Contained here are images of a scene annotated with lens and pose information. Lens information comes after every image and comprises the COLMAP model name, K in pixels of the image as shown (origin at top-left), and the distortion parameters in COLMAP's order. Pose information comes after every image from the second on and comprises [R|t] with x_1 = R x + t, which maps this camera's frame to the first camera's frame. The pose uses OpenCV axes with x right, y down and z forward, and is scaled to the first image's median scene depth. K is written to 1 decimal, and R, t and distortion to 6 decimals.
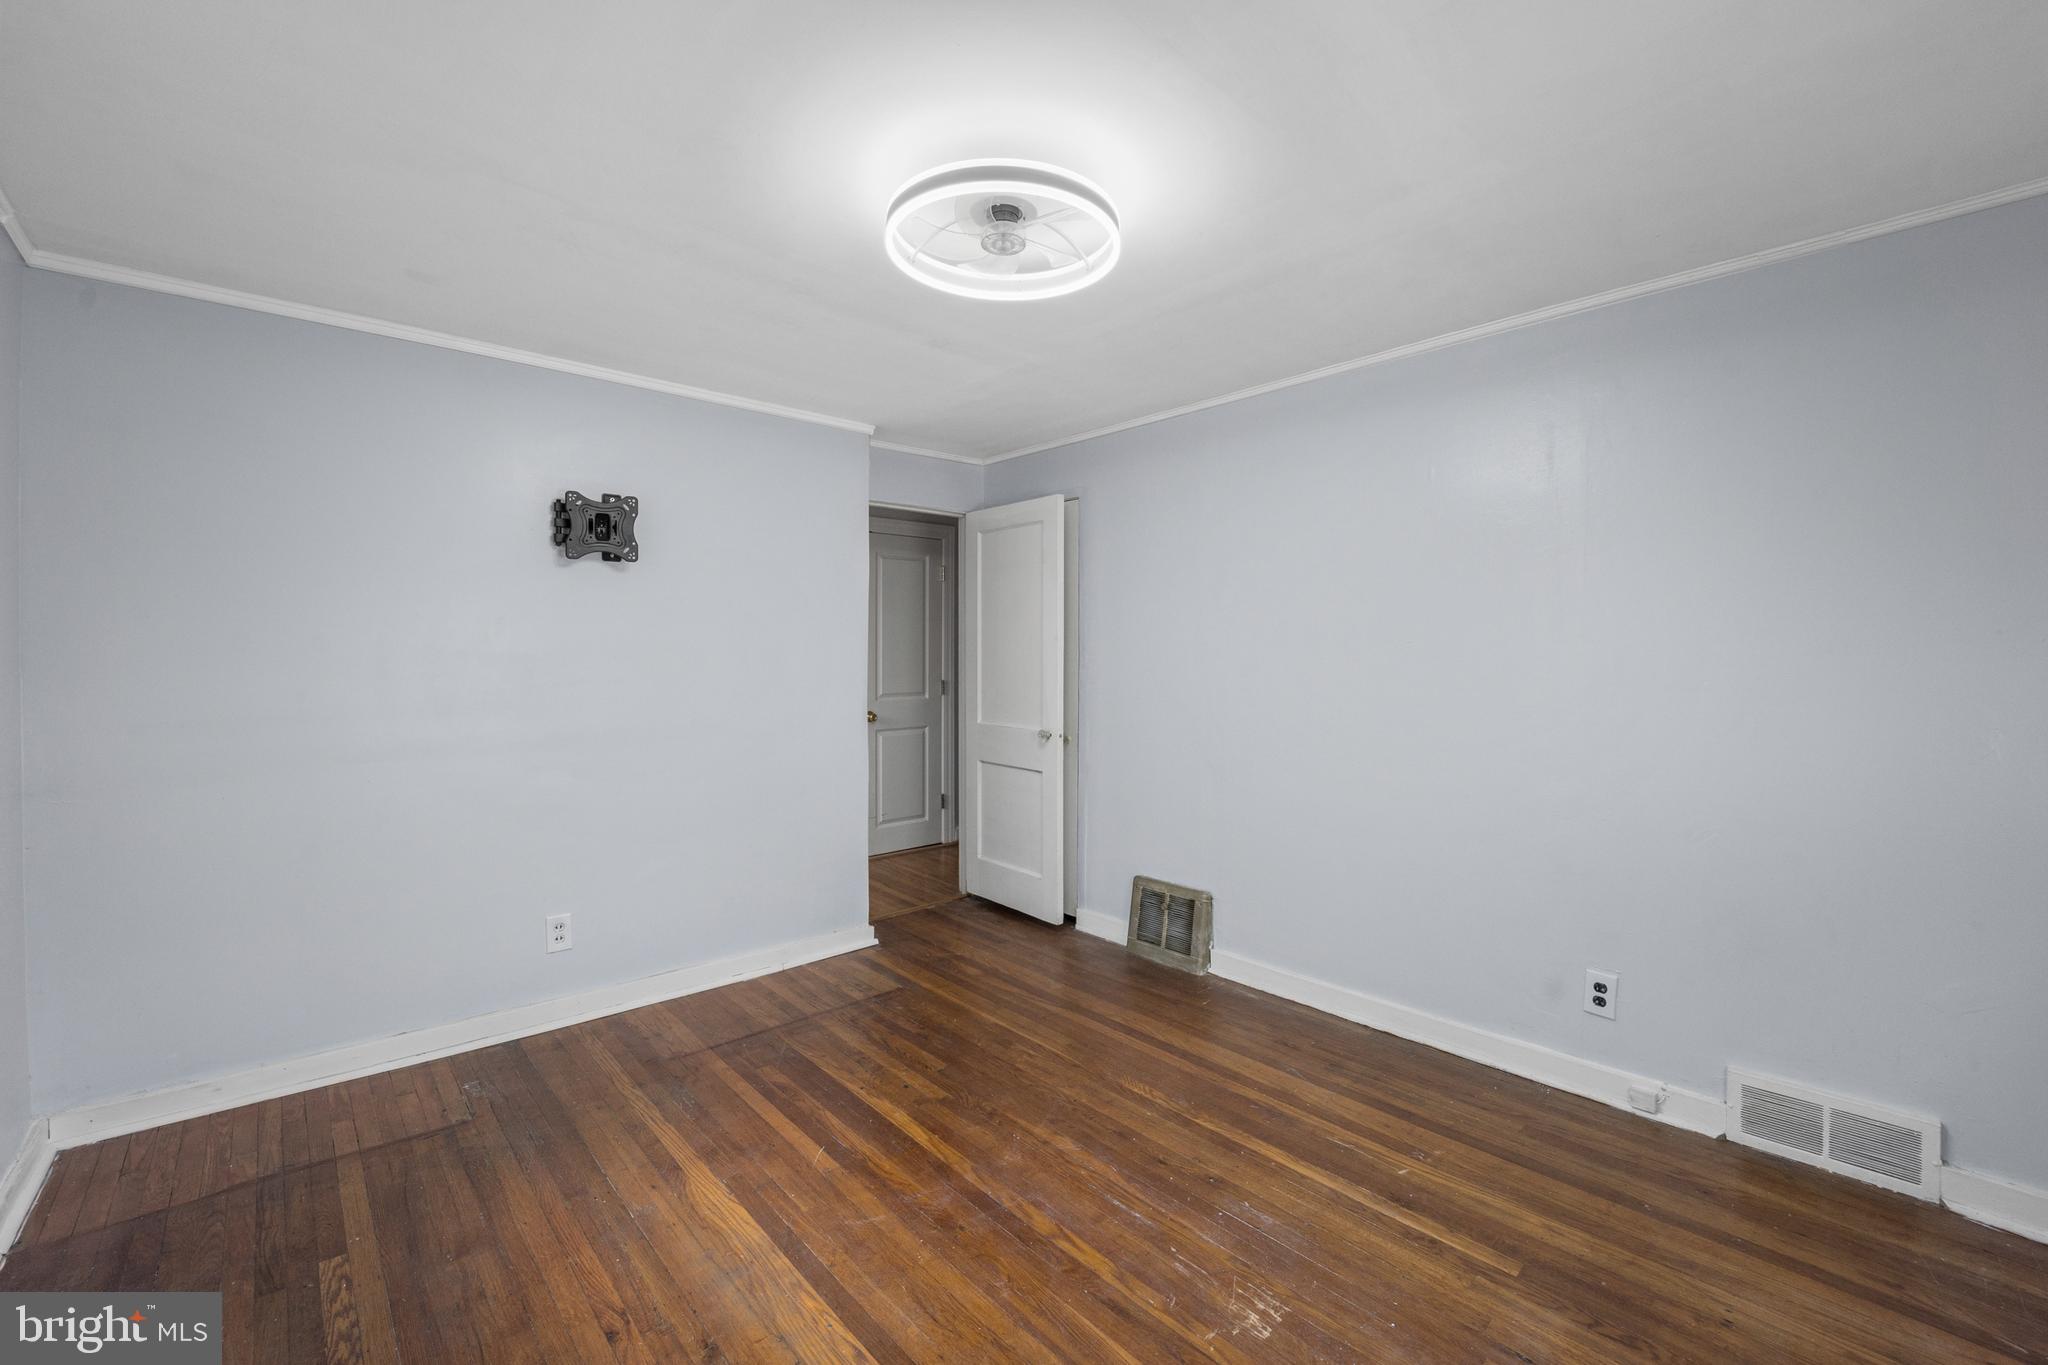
lens RADIAL K [[842.1, 0, 1024.4], [0, 842.1, 680.7], [0, 0, 1]] dist [-0.018983, -0.000210]
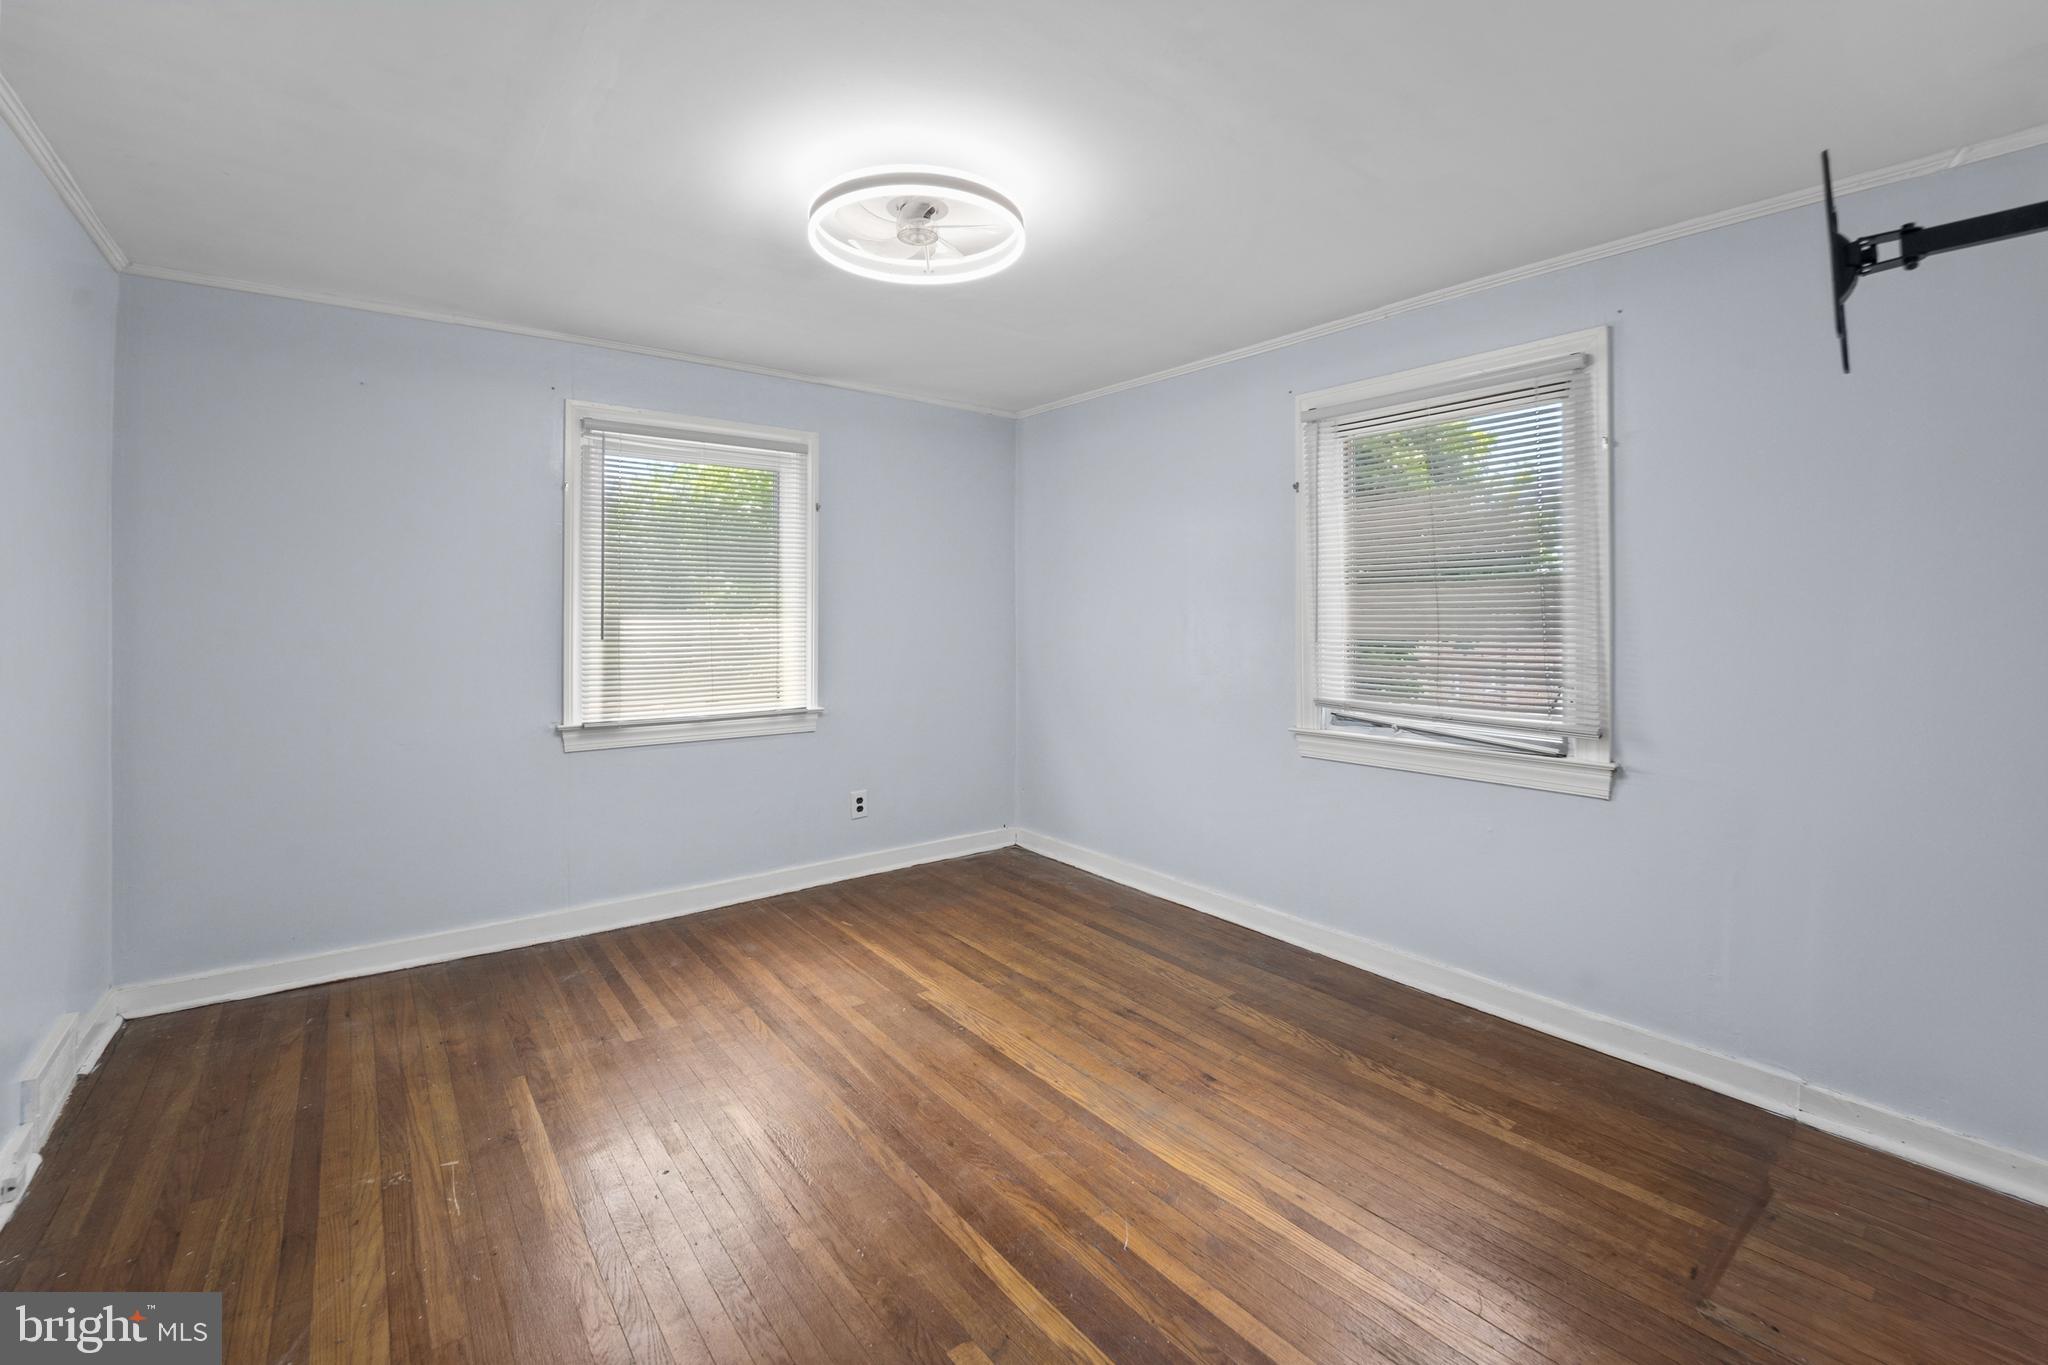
lens RADIAL K [[842.1, 0, 1023.6], [0, 842.1, 681.9], [0, 0, 1]] dist [-0.018983, -0.000210]
pose [[-0.997456, -0.012673, 0.070148, -0.216307], [-0.005660, 0.995042, 0.099296, -0.010225], [-0.071058, 0.098647, -0.992582, 1.853573]]
